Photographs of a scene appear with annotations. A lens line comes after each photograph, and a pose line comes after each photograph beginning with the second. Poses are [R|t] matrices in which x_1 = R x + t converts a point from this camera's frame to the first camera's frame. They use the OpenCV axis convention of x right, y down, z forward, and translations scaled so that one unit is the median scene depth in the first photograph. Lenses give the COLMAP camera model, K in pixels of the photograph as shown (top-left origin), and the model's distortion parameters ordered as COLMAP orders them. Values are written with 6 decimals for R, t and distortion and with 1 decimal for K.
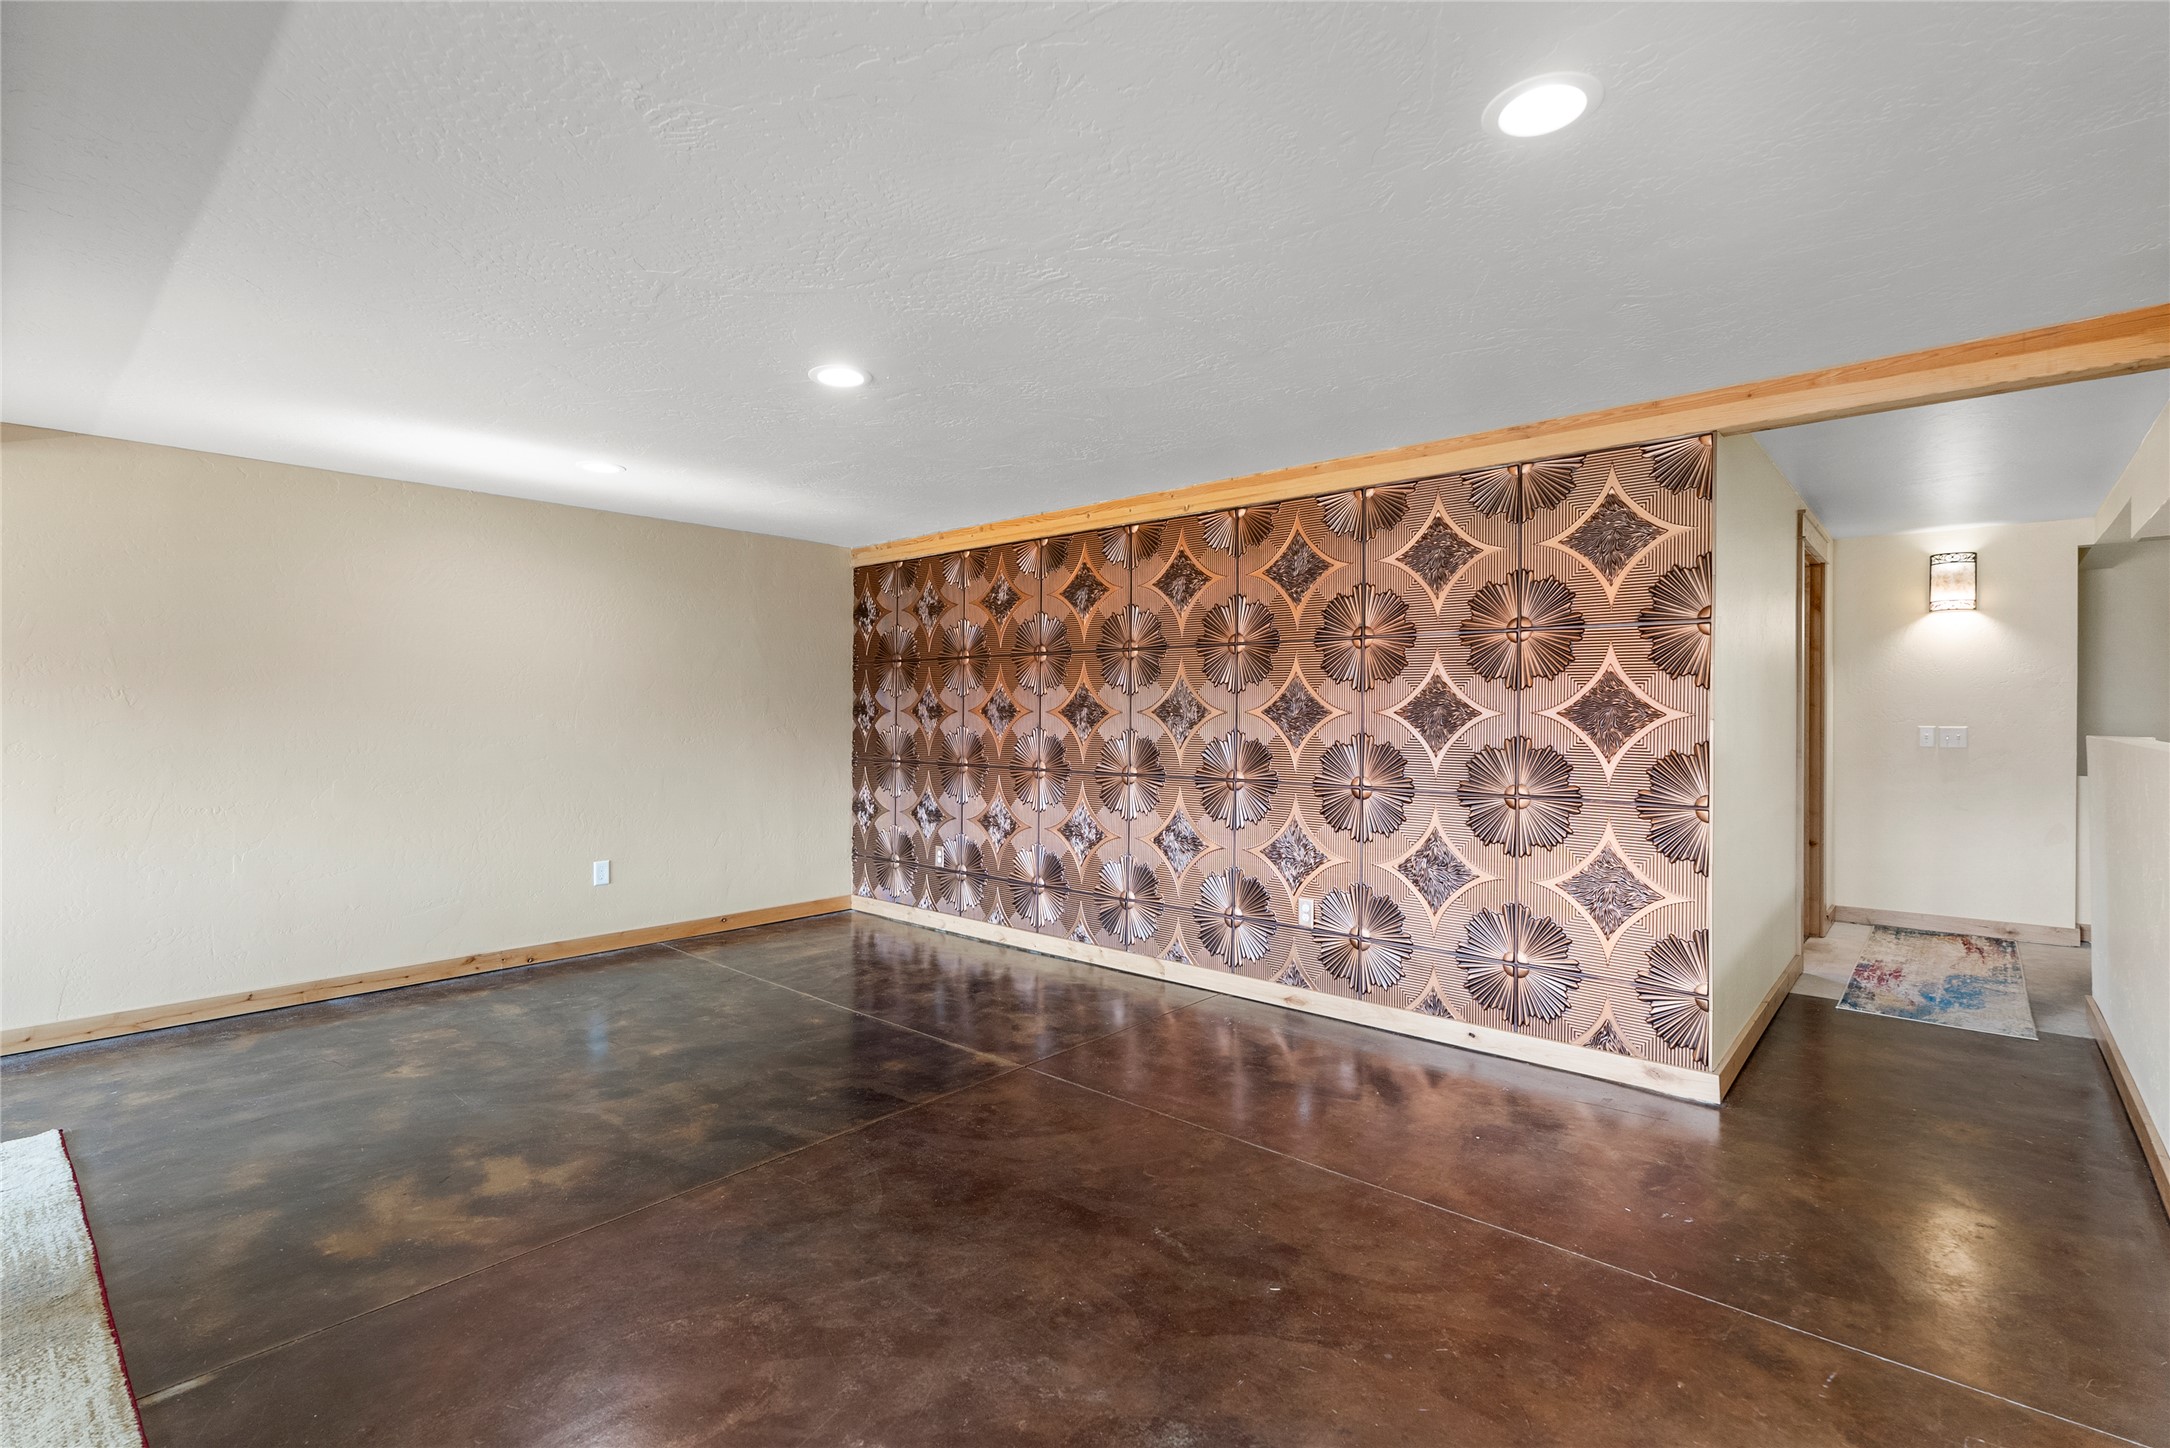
lens RADIAL K [[988.2, 0, 1094.3], [0, 988.2, 713.5], [0, 0, 1]] dist [0.009046, -0.000274]
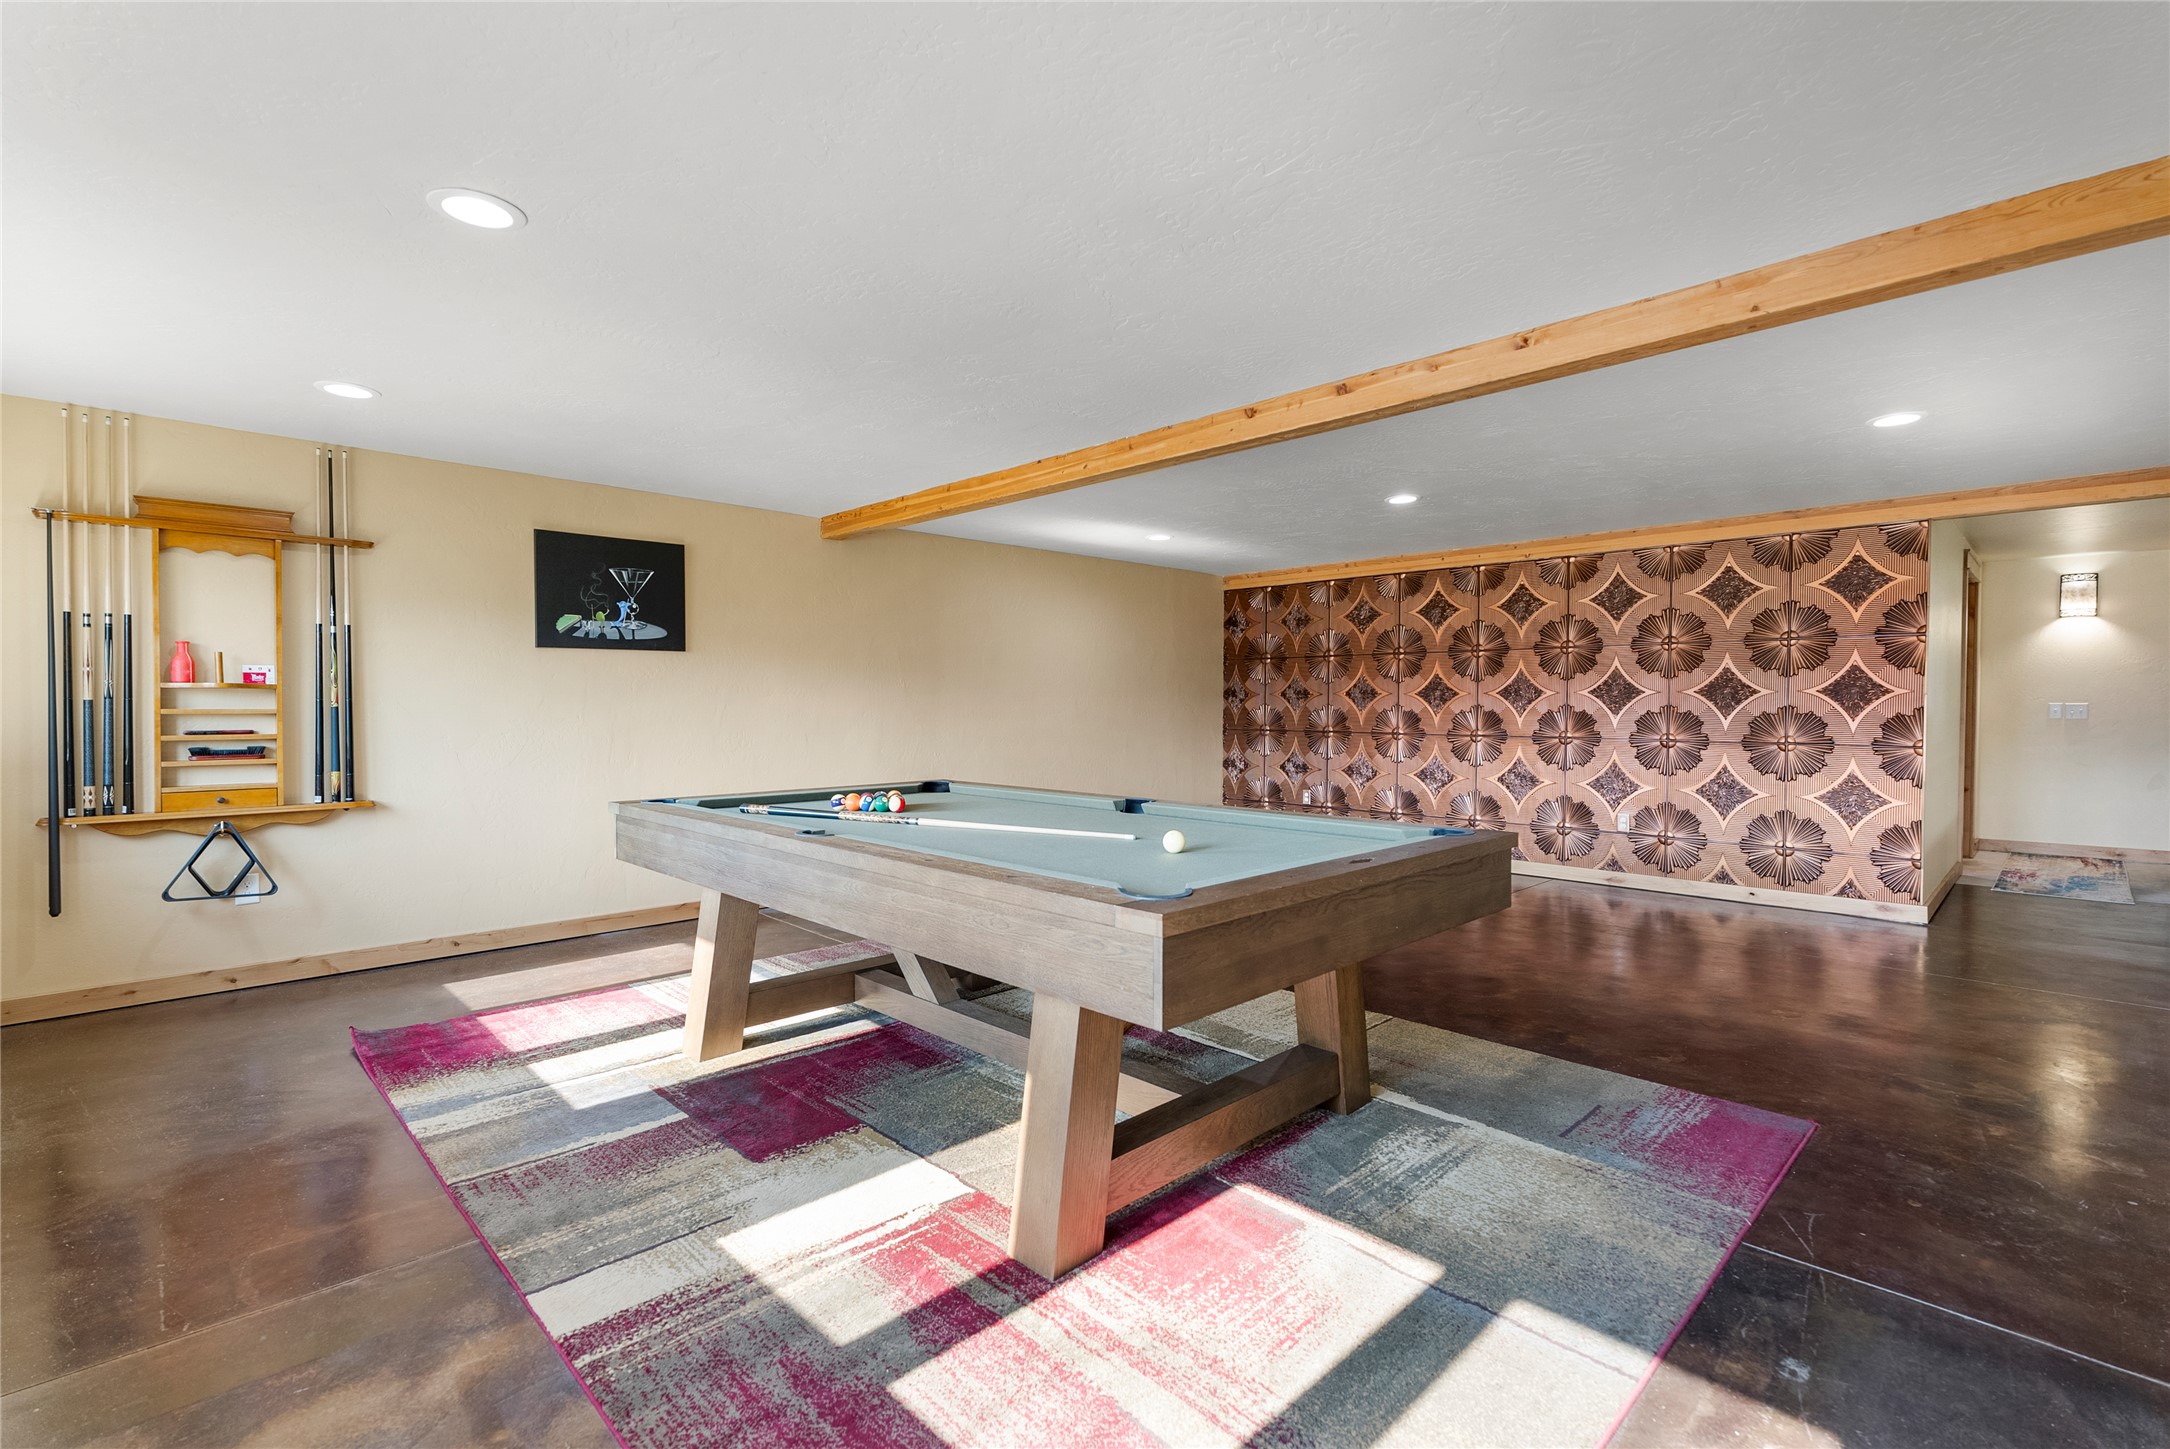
lens RADIAL K [[988.2, 0, 1076.3], [0, 988.2, 724.8], [0, 0, 1]] dist [0.009046, -0.000274]
pose [[0.997600, -0.000584, -0.069240, -0.522328], [0.002018, 0.999785, 0.020652, 0.015885], [0.069213, -0.020742, 0.997386, -0.583277]]
